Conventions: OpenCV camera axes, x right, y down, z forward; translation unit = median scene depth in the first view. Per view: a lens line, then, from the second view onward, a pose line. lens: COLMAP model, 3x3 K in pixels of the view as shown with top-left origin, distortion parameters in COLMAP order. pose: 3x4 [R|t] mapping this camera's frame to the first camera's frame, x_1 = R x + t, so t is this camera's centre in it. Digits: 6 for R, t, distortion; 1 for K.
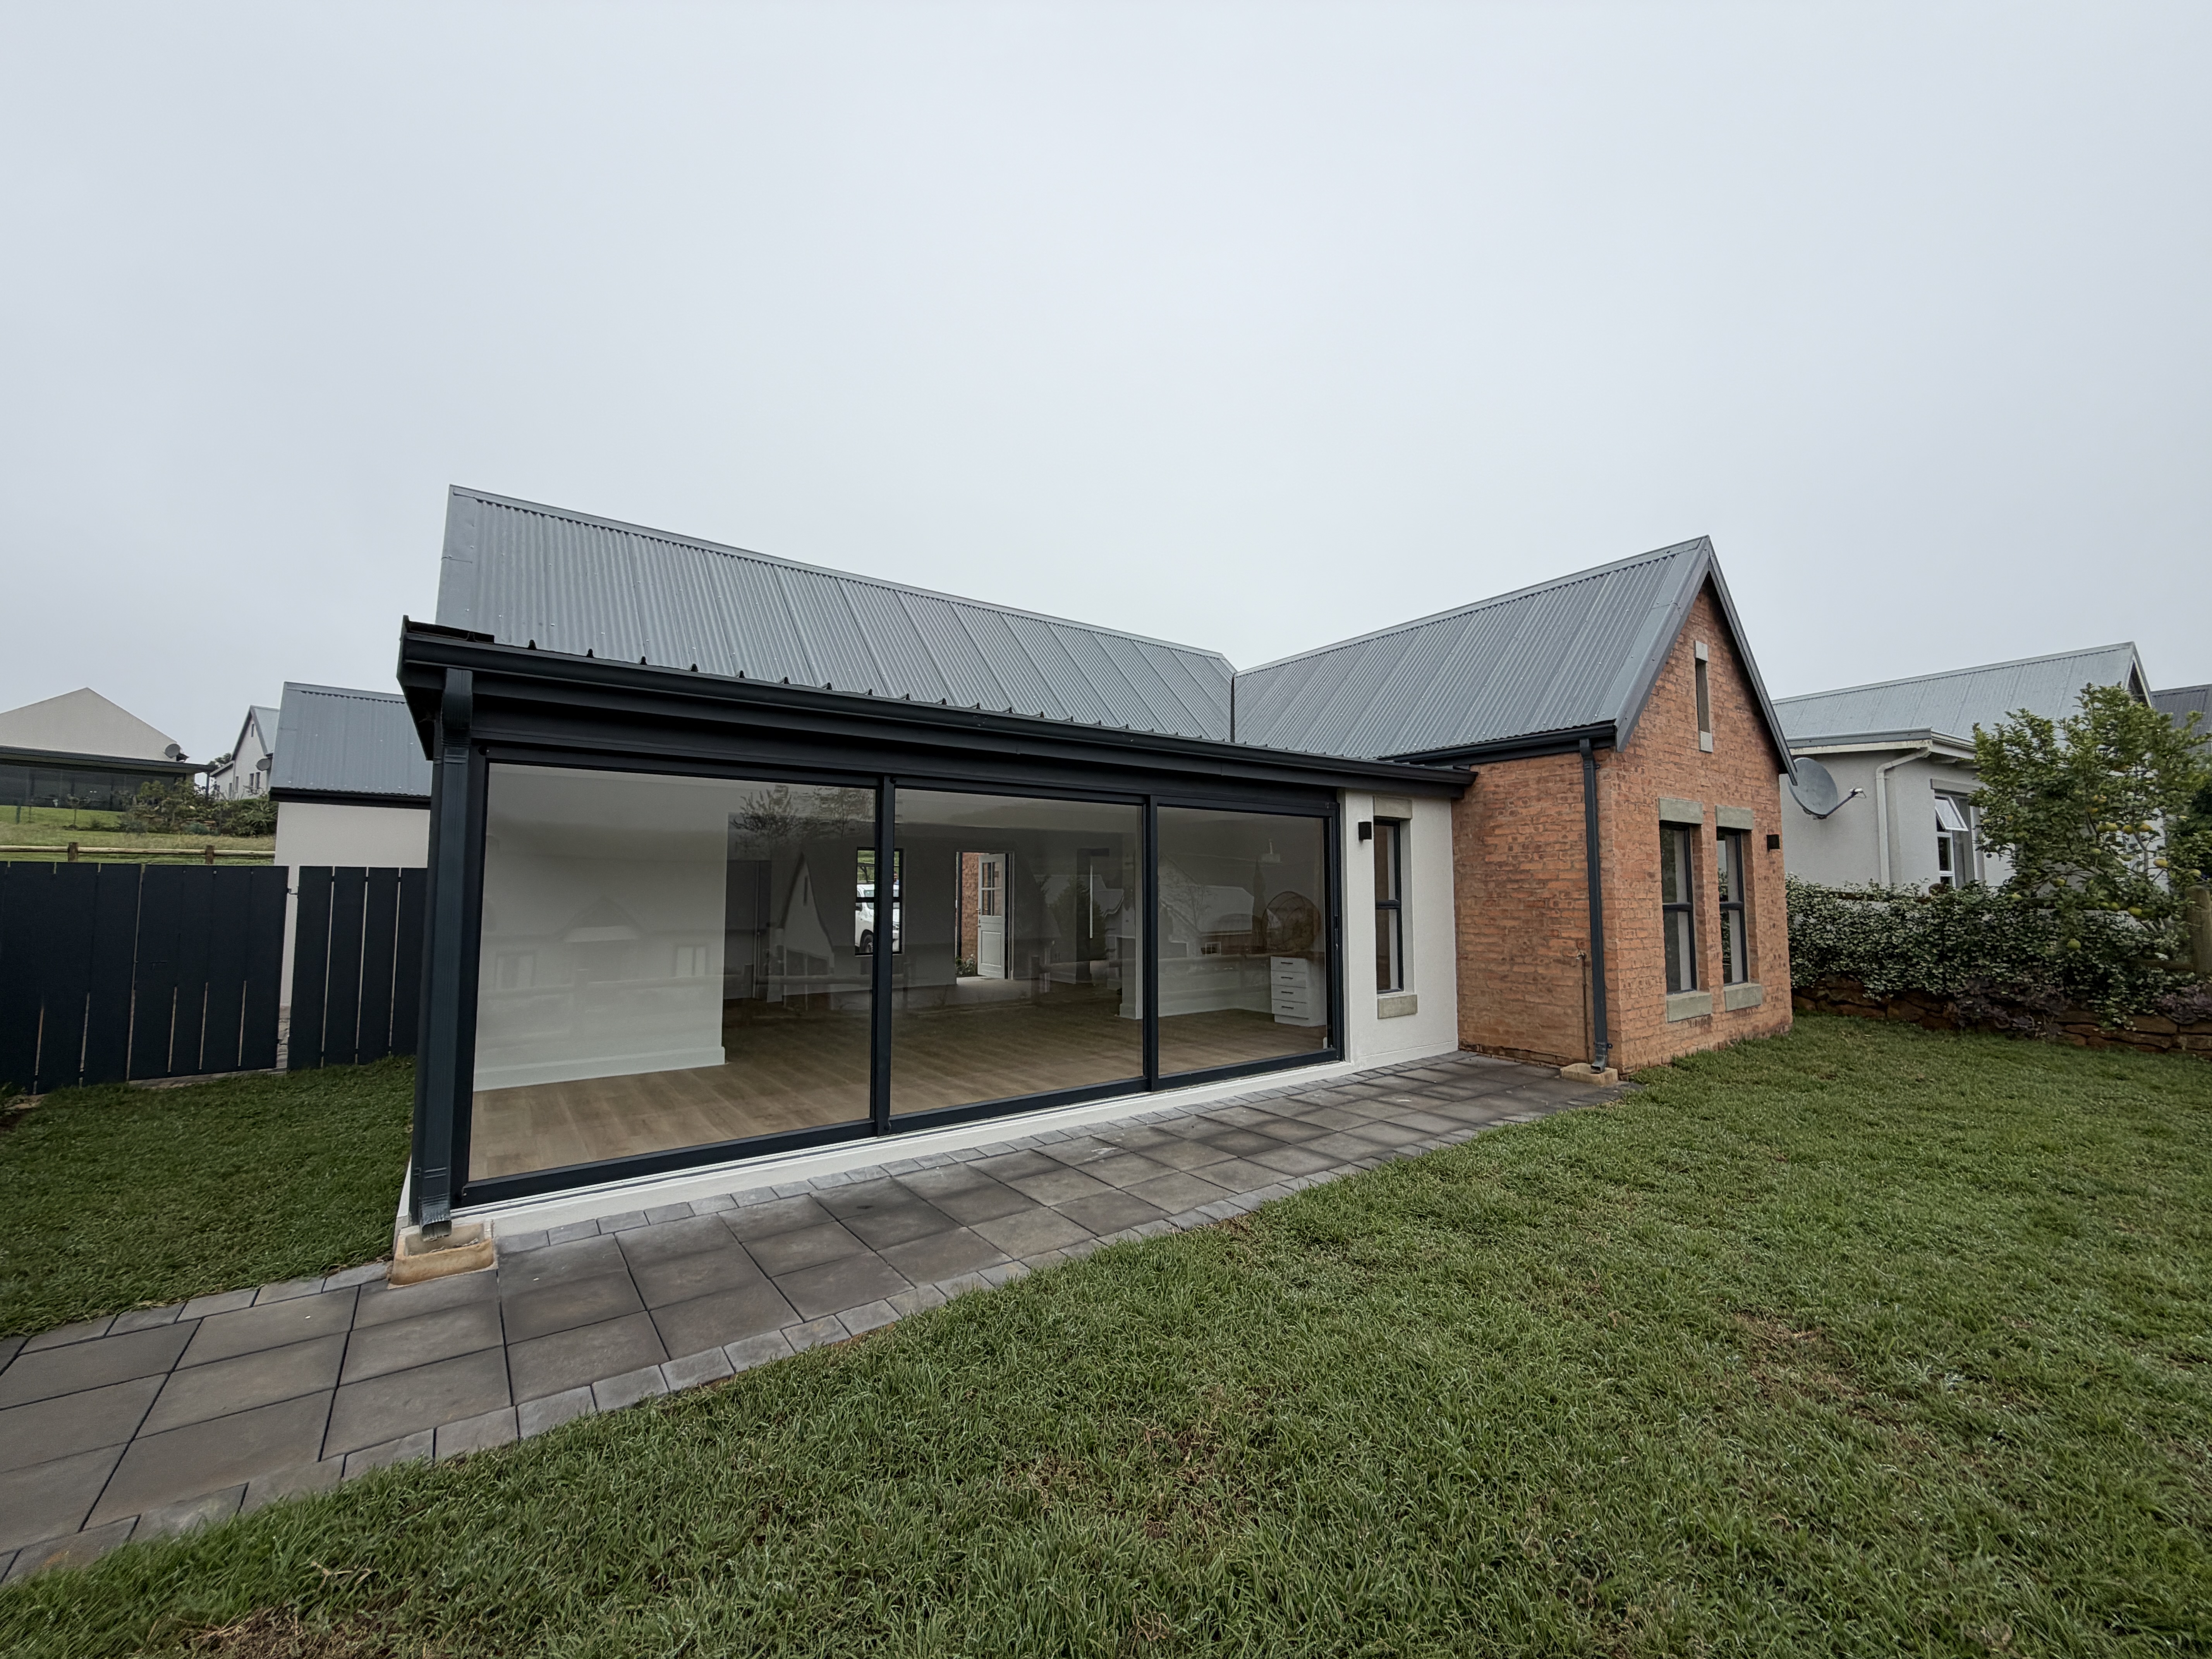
lens RADIAL K [[878.4, 0, 1100.0], [0, 878.4, 820.3], [0, 0, 1]] dist [-0.001728, -0.000428]
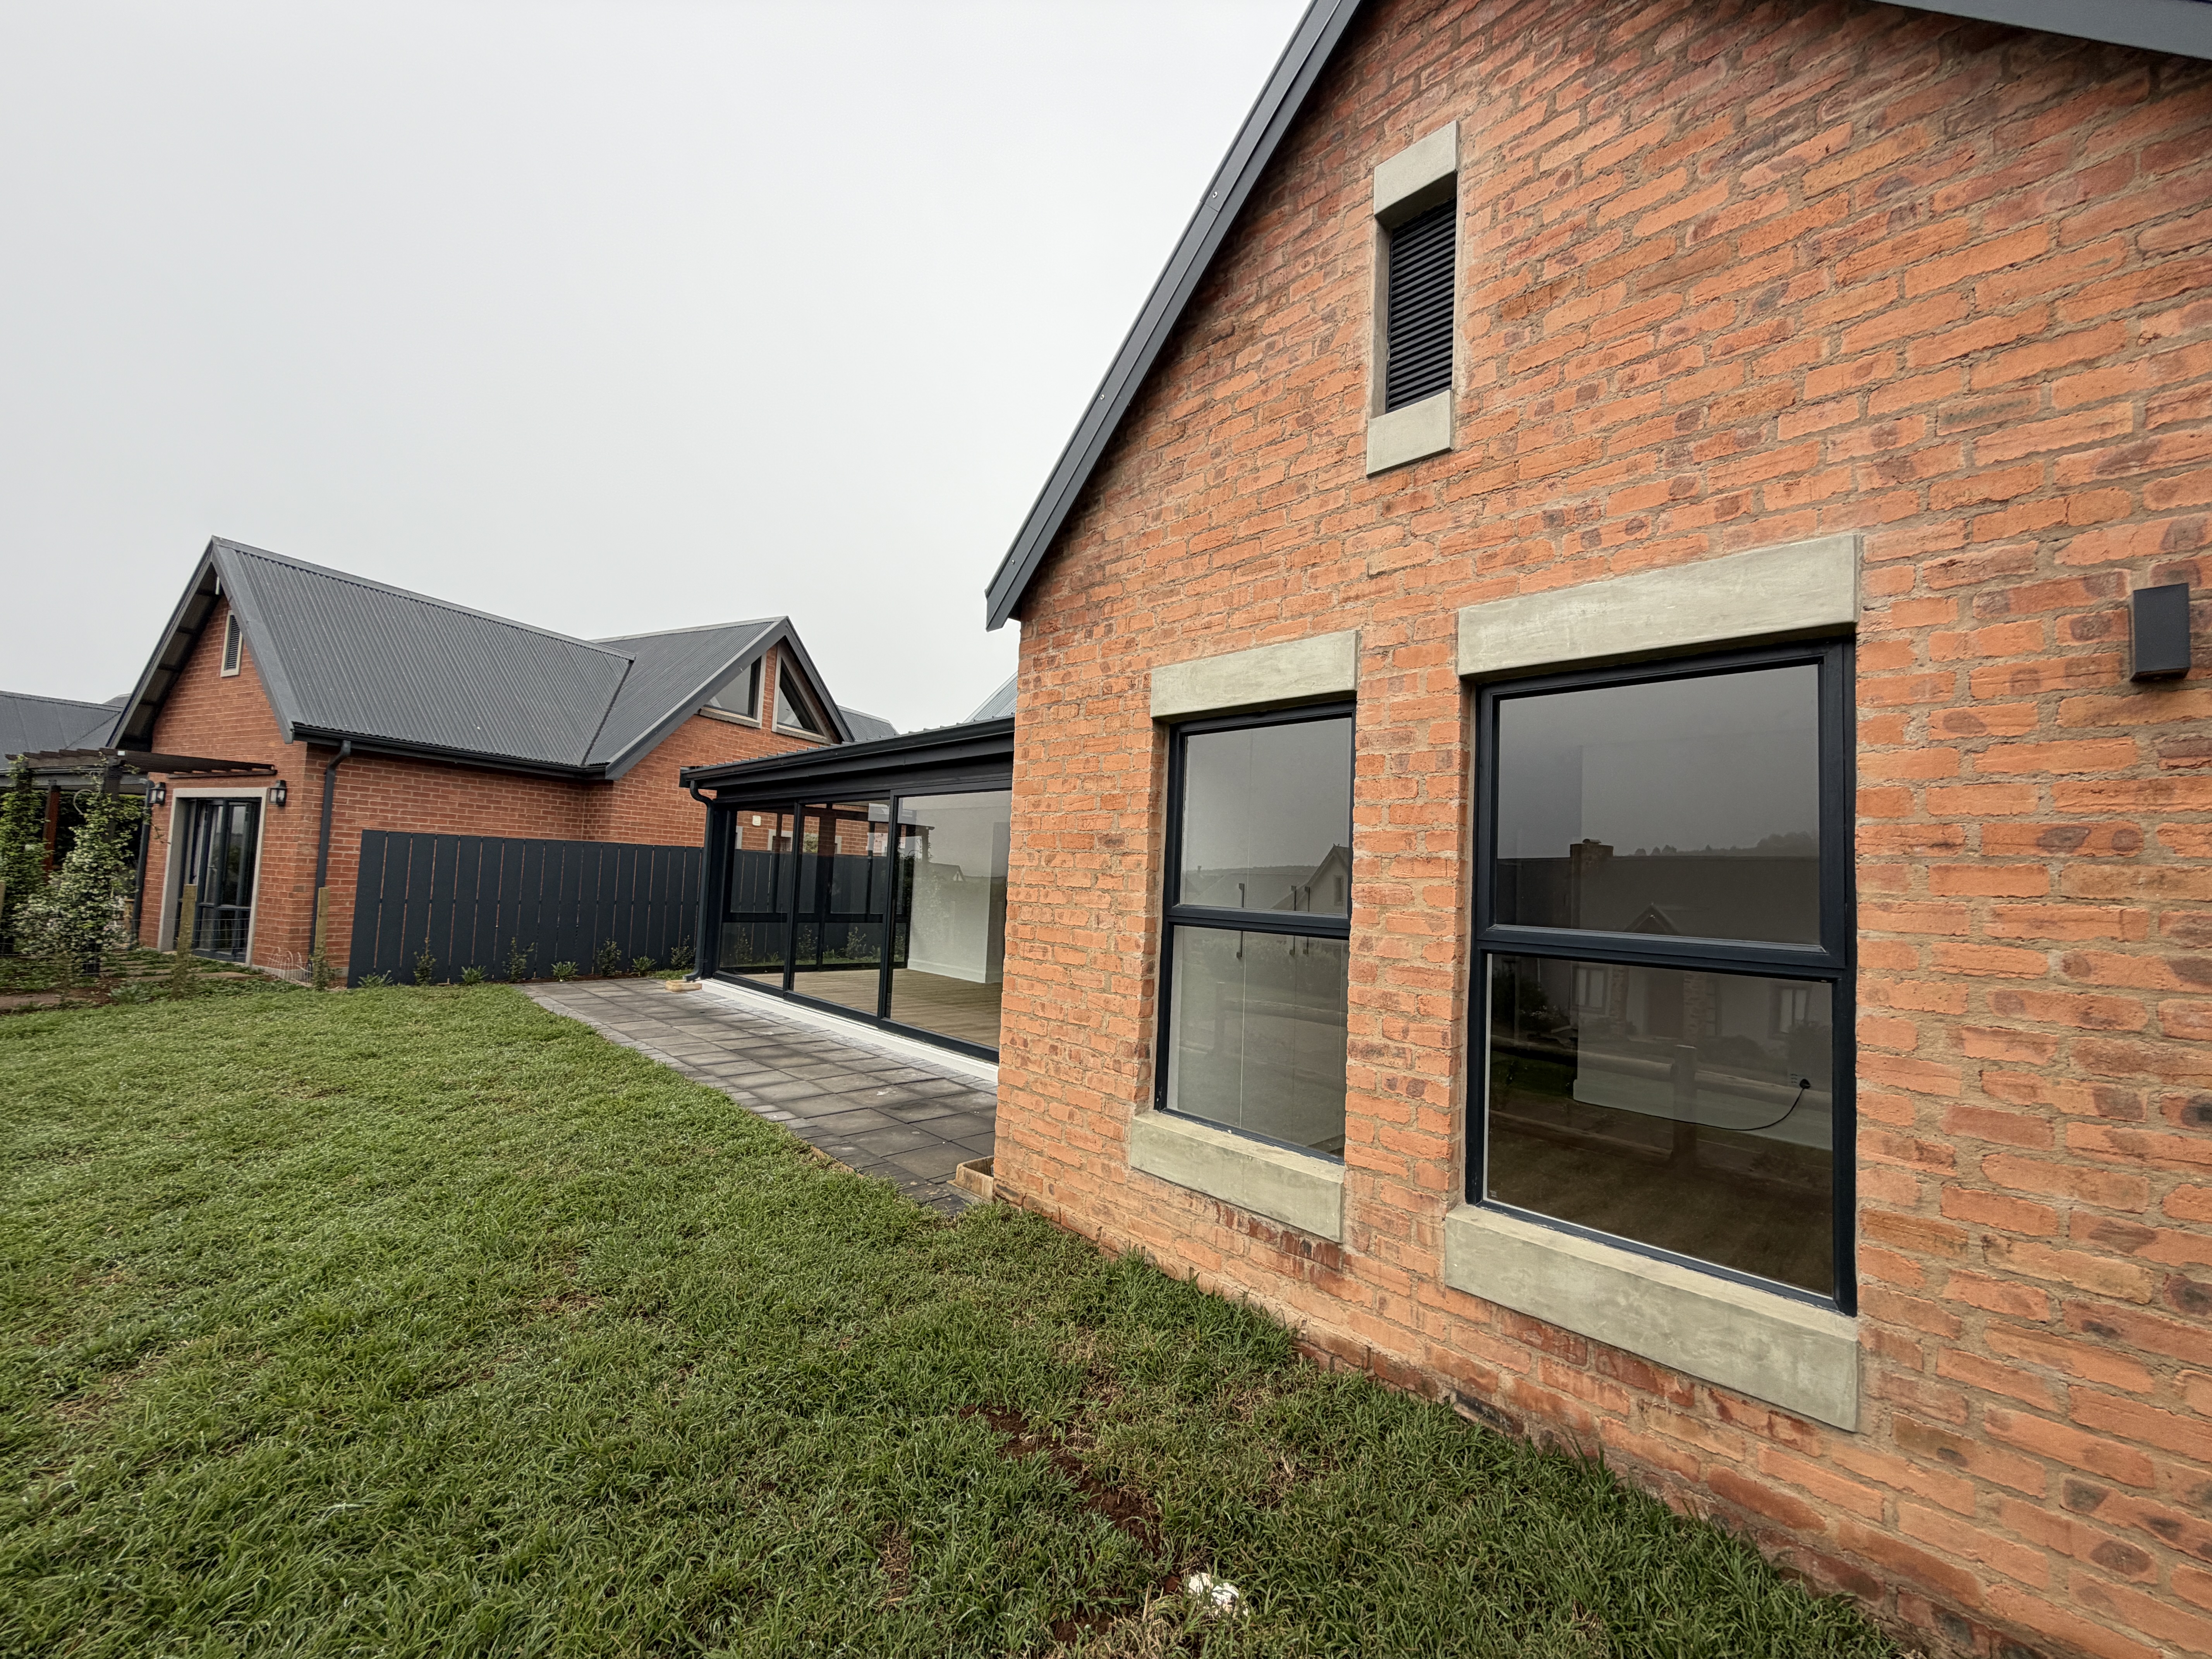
lens RADIAL K [[878.4, 0, 1102.5], [0, 878.4, 838.0], [0, 0, 1]] dist [-0.001728, -0.000428]
pose [[0.155986, -0.049427, -0.986522, 1.127834], [0.019032, 0.998712, -0.047028, 0.085990], [0.987576, -0.011439, 0.156726, 0.948993]]
